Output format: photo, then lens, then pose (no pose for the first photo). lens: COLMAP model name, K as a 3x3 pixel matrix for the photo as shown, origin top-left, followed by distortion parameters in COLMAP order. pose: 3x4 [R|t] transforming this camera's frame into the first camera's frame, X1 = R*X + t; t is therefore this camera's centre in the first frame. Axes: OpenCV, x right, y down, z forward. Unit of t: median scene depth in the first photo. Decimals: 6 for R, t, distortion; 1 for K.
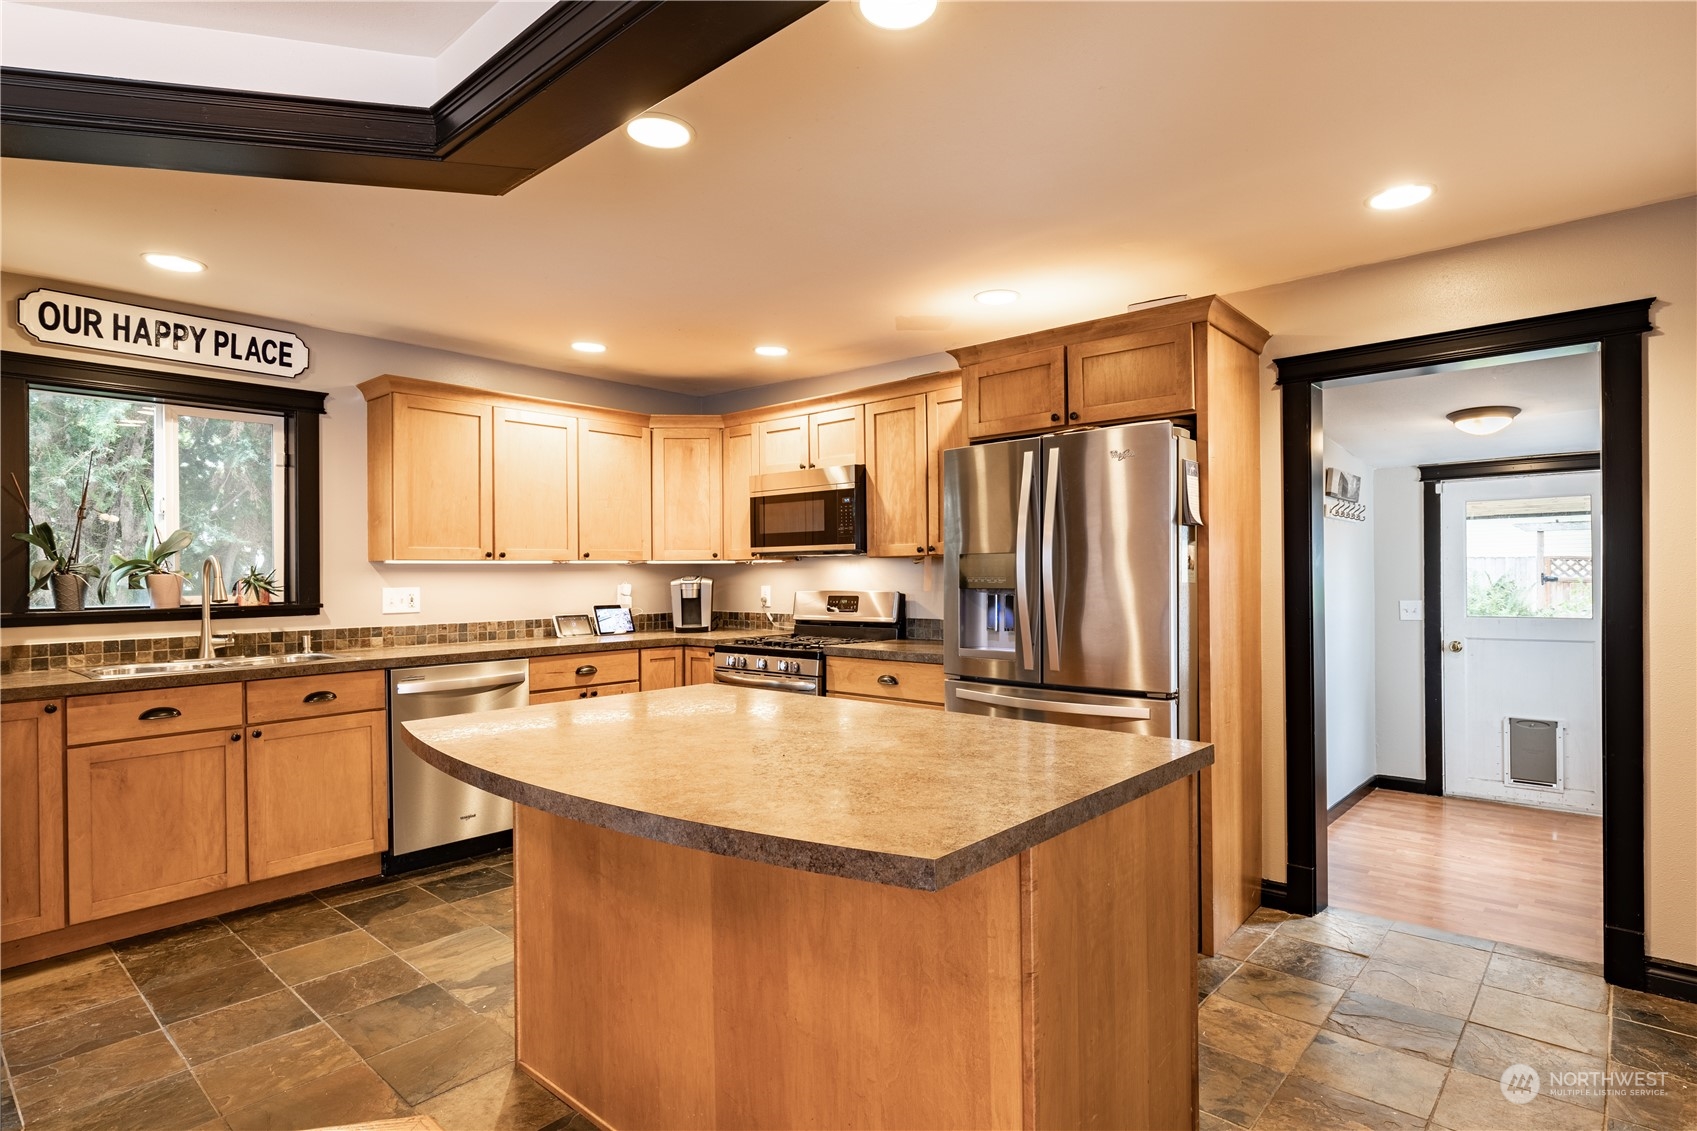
lens RADIAL K [[872.8, 0, 862.4], [0, 872.8, 573.9], [0, 0, 1]] dist [0.002191, 0.000392]
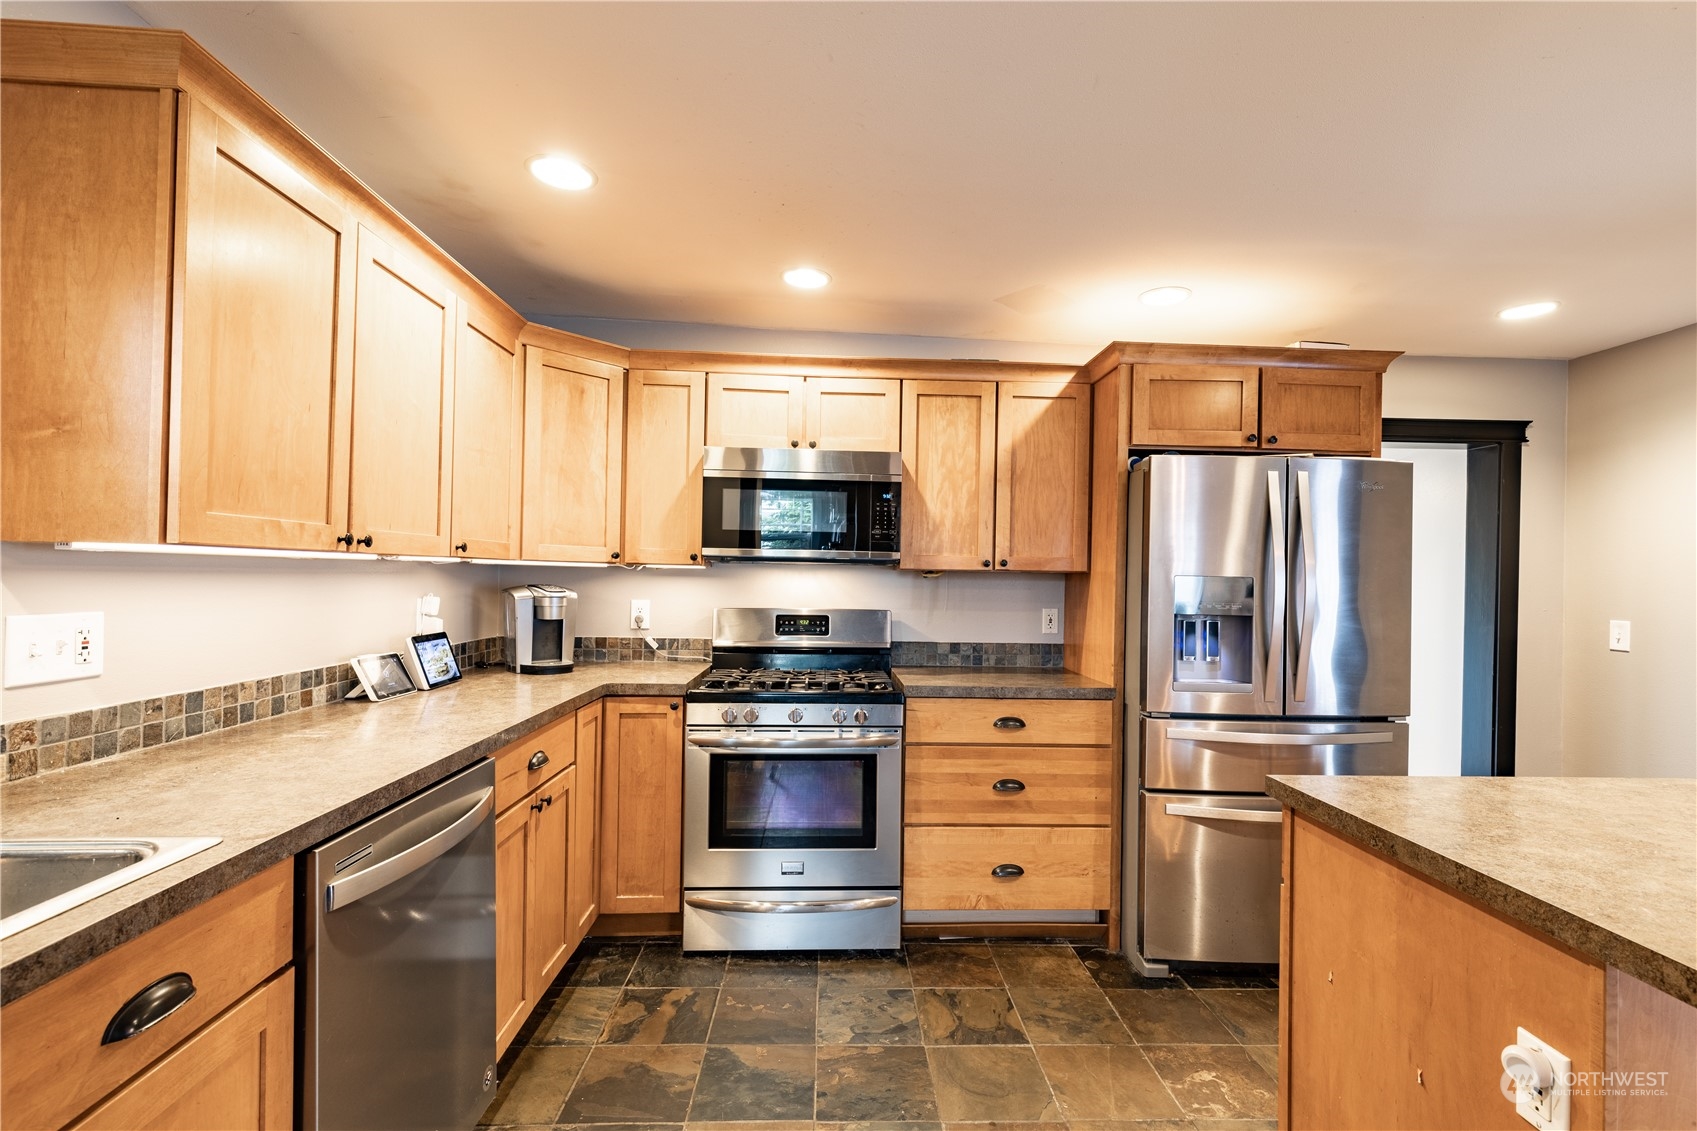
lens RADIAL K [[762.5, 0, 862.4], [0, 762.5, 574.6], [0, 0, 1]] dist [0.015496, -0.000613]
pose [[0.718808, 0.024743, 0.694769, -0.564350], [-0.024526, 0.999647, -0.010225, -0.006873], [-0.694776, -0.009690, 0.719161, 0.573848]]
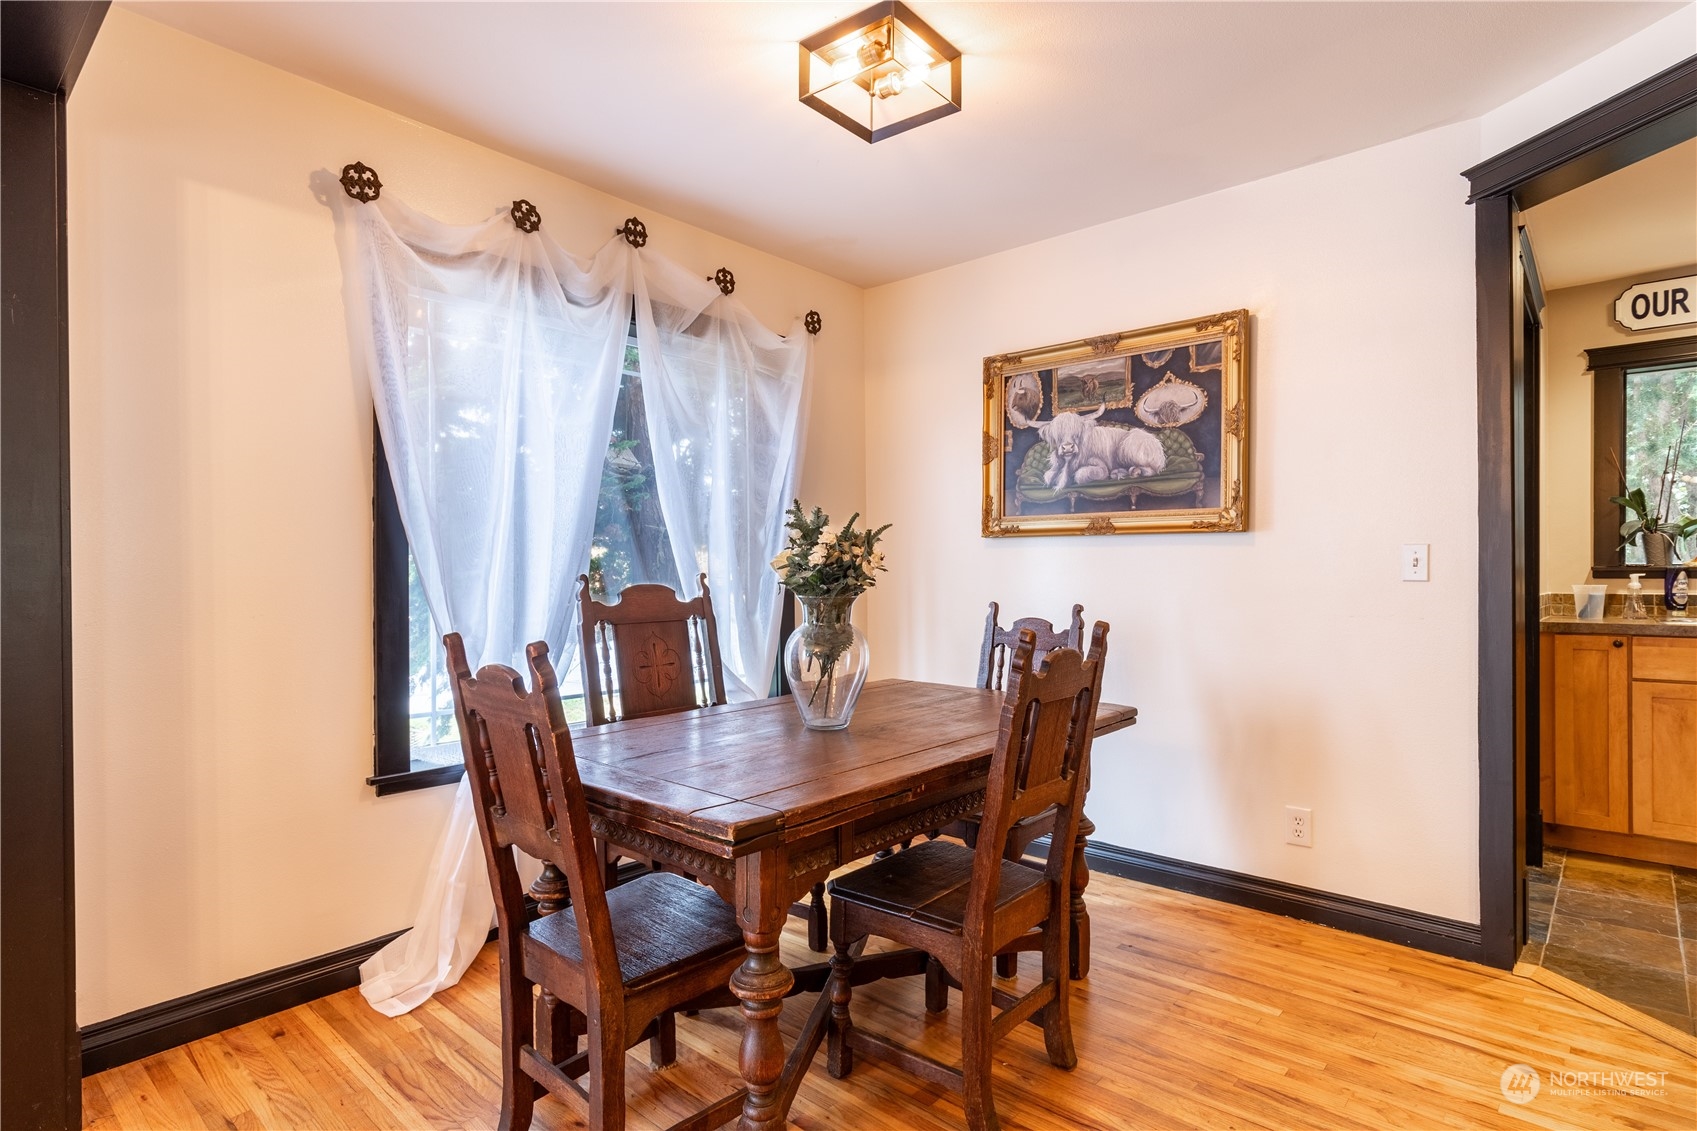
lens RADIAL K [[872.8, 0, 874.5], [0, 872.8, 569.8], [0, 0, 1]] dist [0.002191, 0.000392]
pose [[0.006157, 0.007799, -0.999951, 0.176621], [-0.000722, 0.999969, 0.007795, 0.034082], [0.999981, 0.000674, 0.006163, -0.004960]]
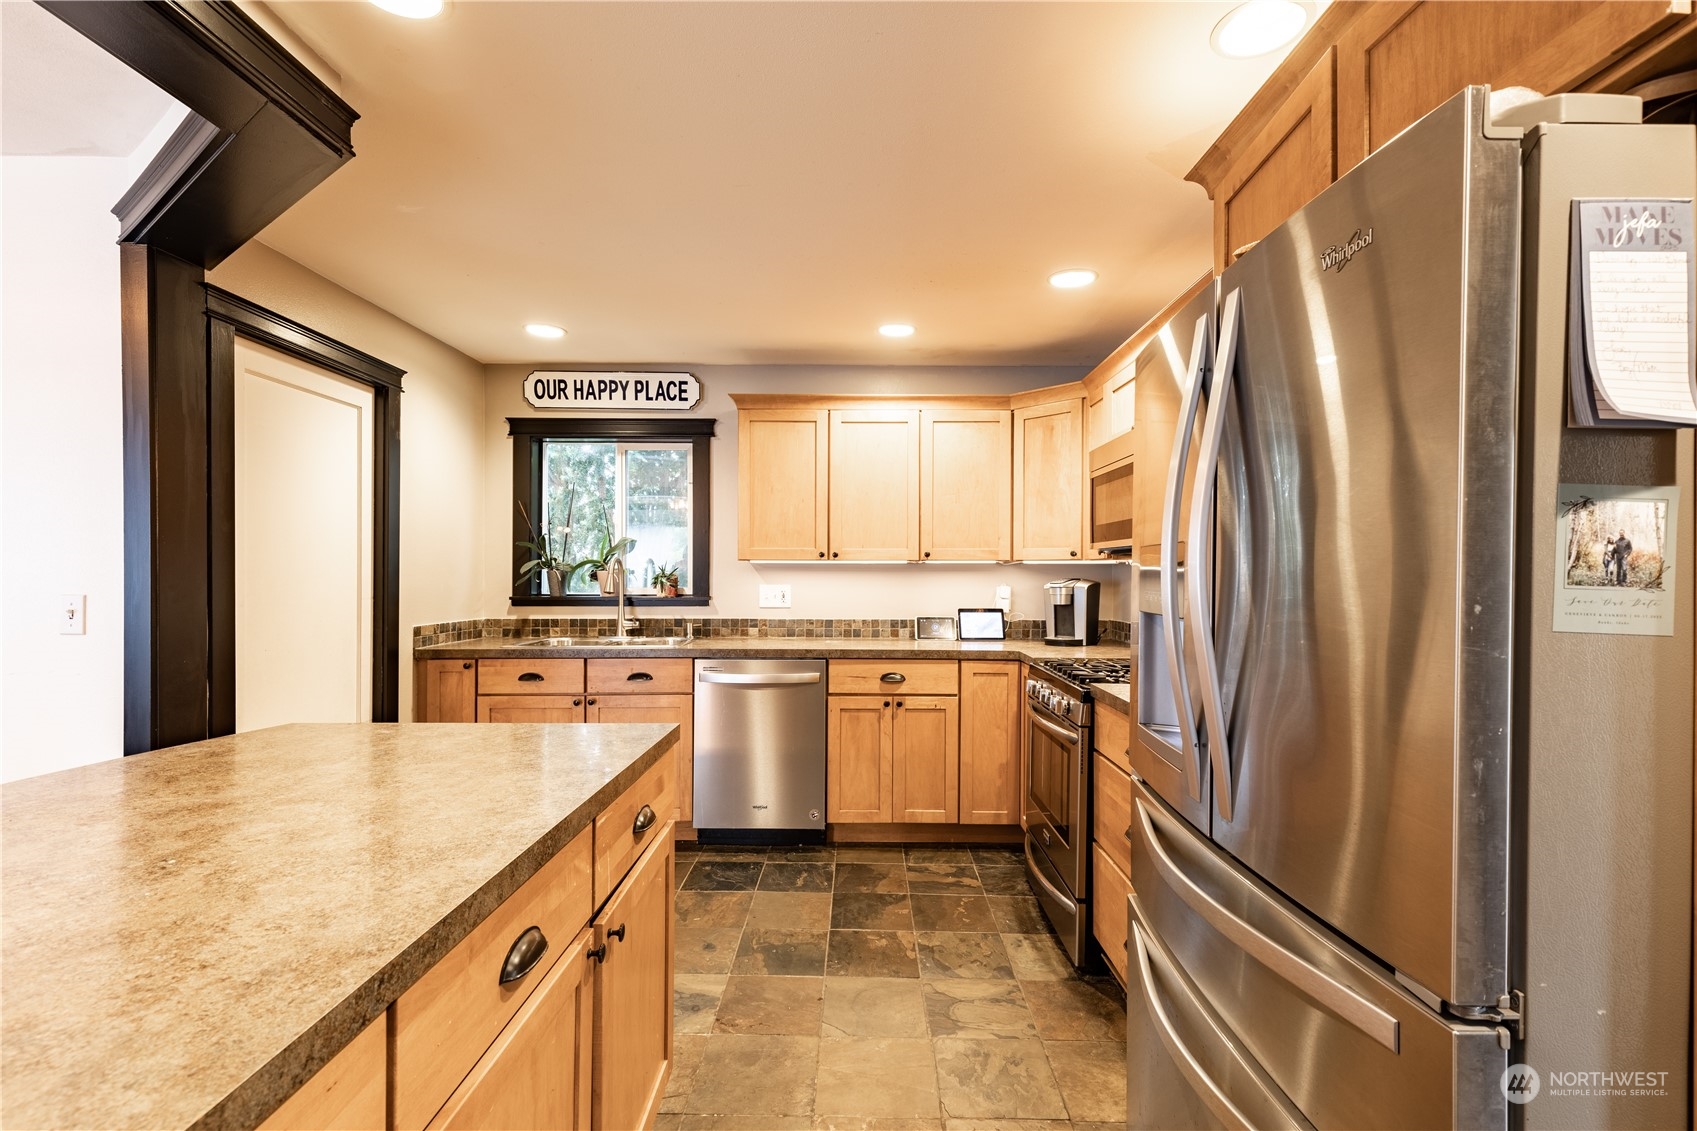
lens RADIAL K [[762.5, 0, 864.9], [0, 762.5, 569.9], [0, 0, 1]] dist [0.015496, -0.000613]
pose [[0.662763, 0.008398, -0.748783, 0.305905], [-0.010911, 0.999939, 0.001557, -0.006640], [0.748750, 0.007139, 0.662814, 0.486252]]
